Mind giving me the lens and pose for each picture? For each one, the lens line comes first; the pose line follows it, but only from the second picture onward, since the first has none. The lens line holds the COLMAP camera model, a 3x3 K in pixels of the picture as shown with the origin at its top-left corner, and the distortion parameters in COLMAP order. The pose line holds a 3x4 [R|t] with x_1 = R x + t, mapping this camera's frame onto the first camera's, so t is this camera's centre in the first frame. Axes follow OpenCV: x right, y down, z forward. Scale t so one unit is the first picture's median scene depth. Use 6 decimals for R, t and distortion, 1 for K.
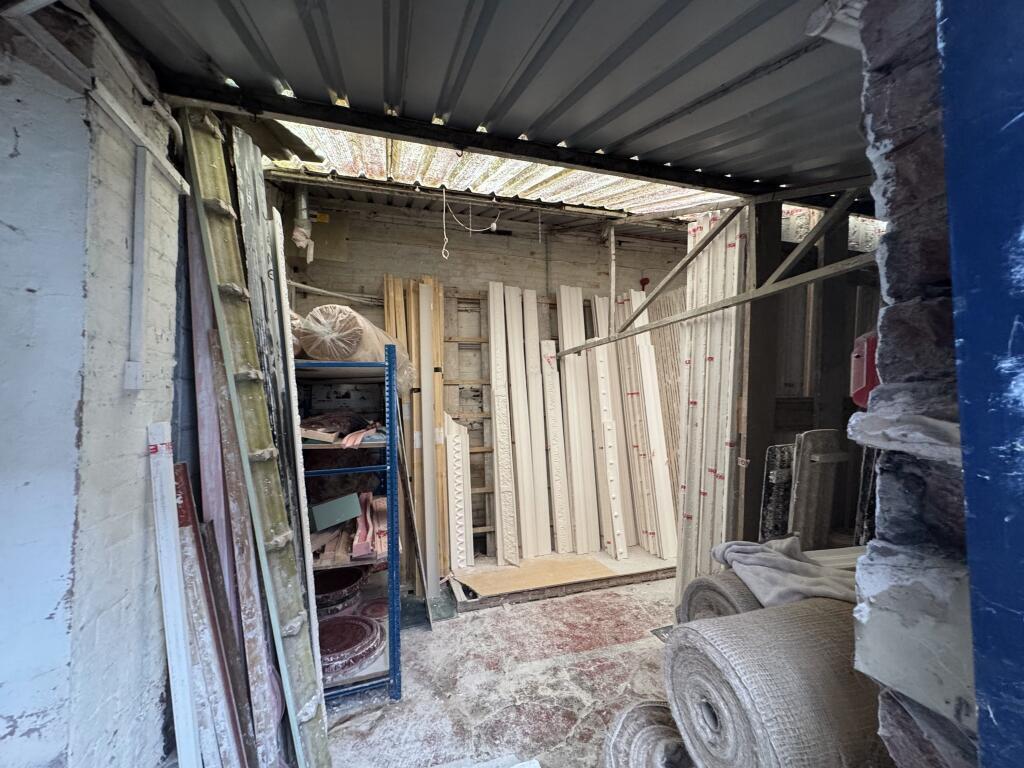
lens RADIAL K [[407.3, 0, 512.0], [0, 407.3, 384.0], [0, 0, 1]] dist [0.002434, -0.000173]
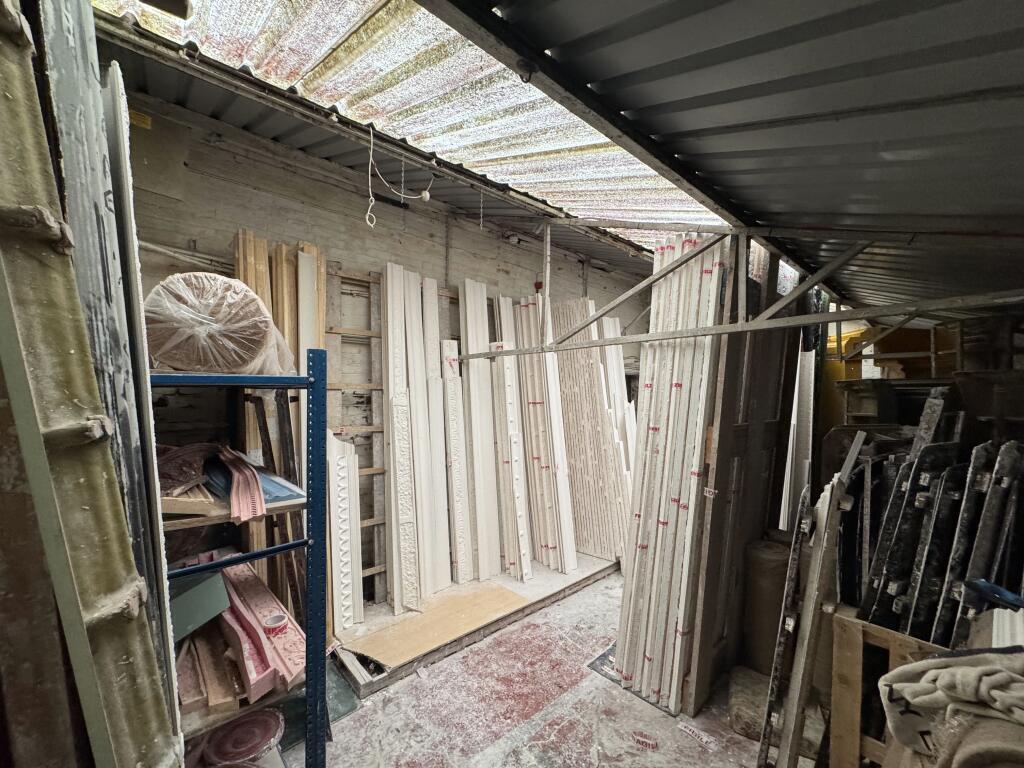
lens RADIAL K [[407.3, 0, 512.0], [0, 407.3, 384.0], [0, 0, 1]] dist [0.002434, -0.000173]
pose [[0.910554, 0.032709, 0.412095, -0.200378], [-0.043892, 0.998880, 0.017699, -0.047594], [-0.411054, -0.034203, 0.910969, 0.206111]]
